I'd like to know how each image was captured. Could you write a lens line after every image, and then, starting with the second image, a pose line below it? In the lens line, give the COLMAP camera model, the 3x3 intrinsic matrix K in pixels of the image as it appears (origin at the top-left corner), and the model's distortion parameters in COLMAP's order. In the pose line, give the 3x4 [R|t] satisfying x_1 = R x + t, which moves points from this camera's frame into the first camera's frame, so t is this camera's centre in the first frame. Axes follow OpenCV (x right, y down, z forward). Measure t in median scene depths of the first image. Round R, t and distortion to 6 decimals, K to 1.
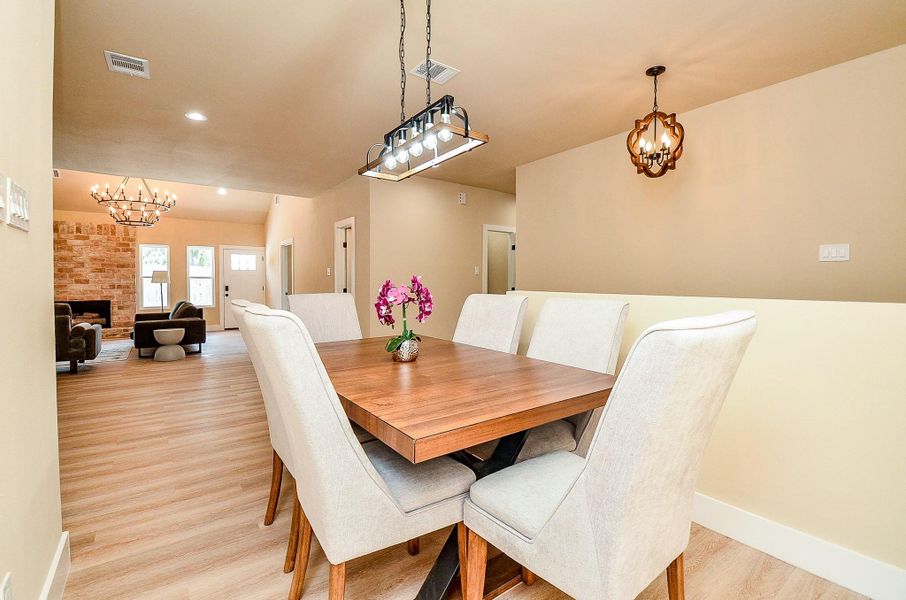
lens RADIAL K [[391.9, 0, 446.0], [0, 391.9, 290.2], [0, 0, 1]] dist [-0.008800, -0.010982]
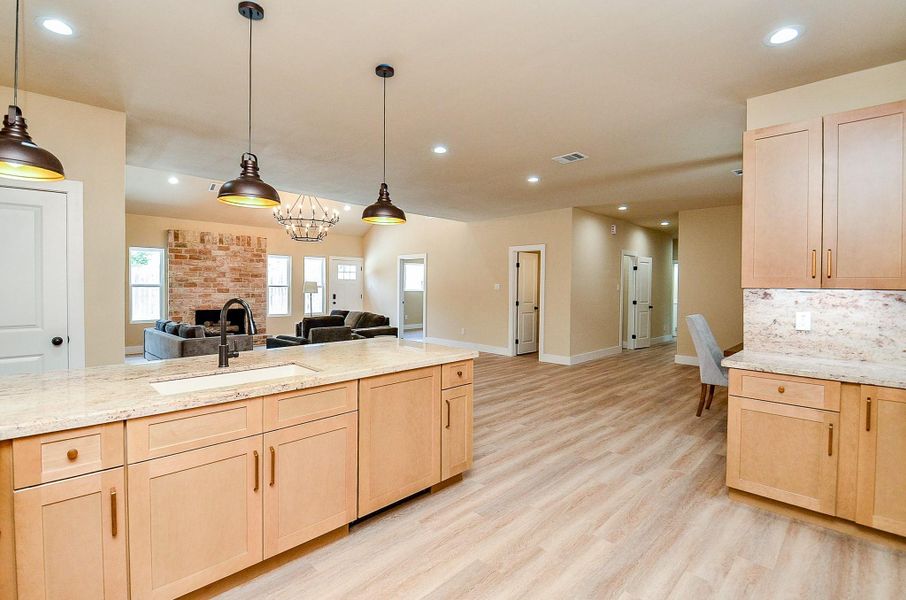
lens RADIAL K [[404.9, 0, 450.7], [0, 404.9, 294.3], [0, 0, 1]] dist [-0.013106, -0.012123]
pose [[0.988130, 0.005697, 0.153512, -0.490770], [-0.006086, 0.999979, 0.002067, -0.018073], [-0.153497, -0.002976, 0.988145, -0.164430]]
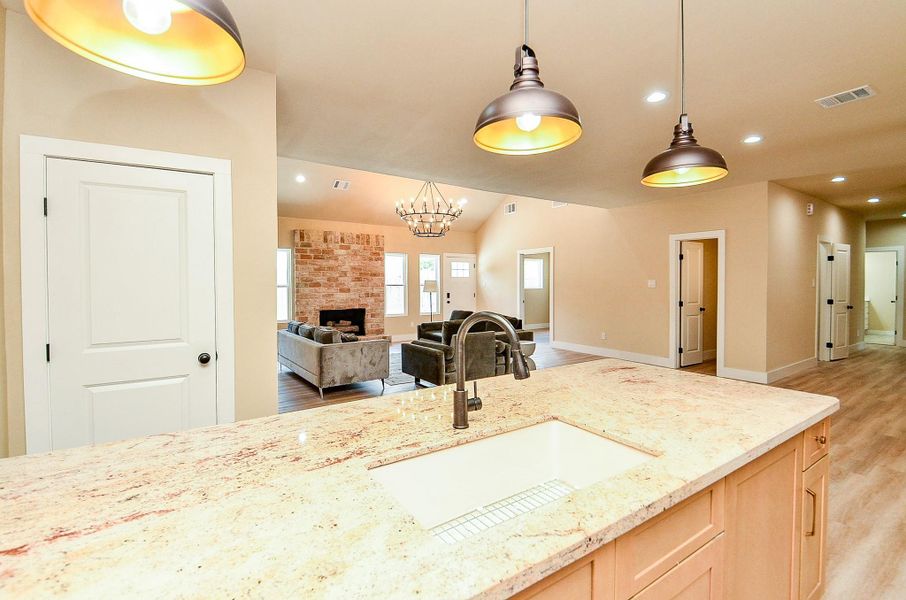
lens RADIAL K [[391.9, 0, 446.0], [0, 391.9, 290.2], [0, 0, 1]] dist [-0.008800, -0.010982]
pose [[0.998504, -0.000888, -0.054666, -0.602546], [0.000921, 0.999999, 0.000594, -0.022607], [0.054665, -0.000644, 0.998505, -0.022871]]
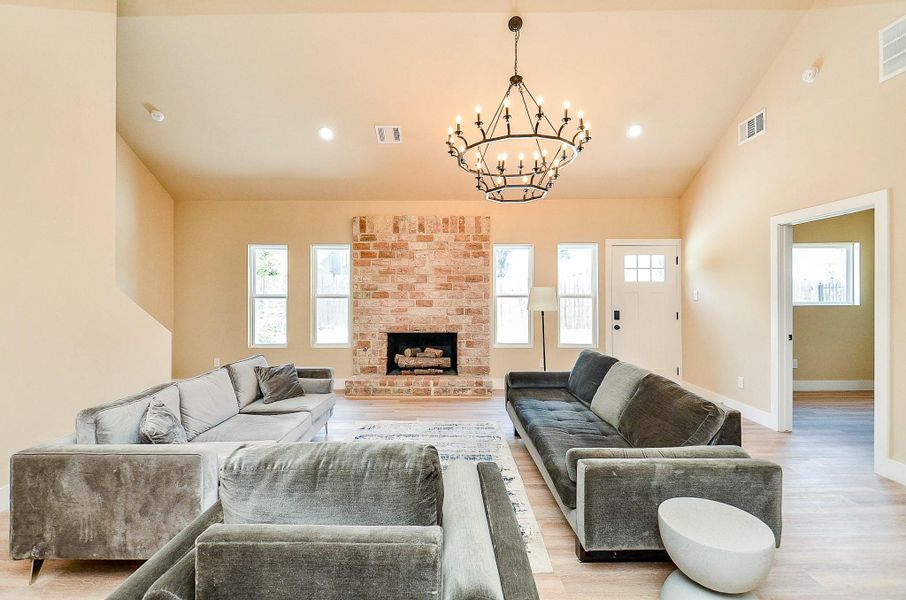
lens RADIAL K [[400.2, 0, 452.8], [0, 400.2, 293.7], [0, 0, 1]] dist [0.034768, -0.000158]
pose [[0.797365, -0.002188, -0.603493, -0.468917], [-0.010937, 0.999777, -0.018075, -0.026877], [0.603398, 0.021013, 0.797163, 0.458248]]
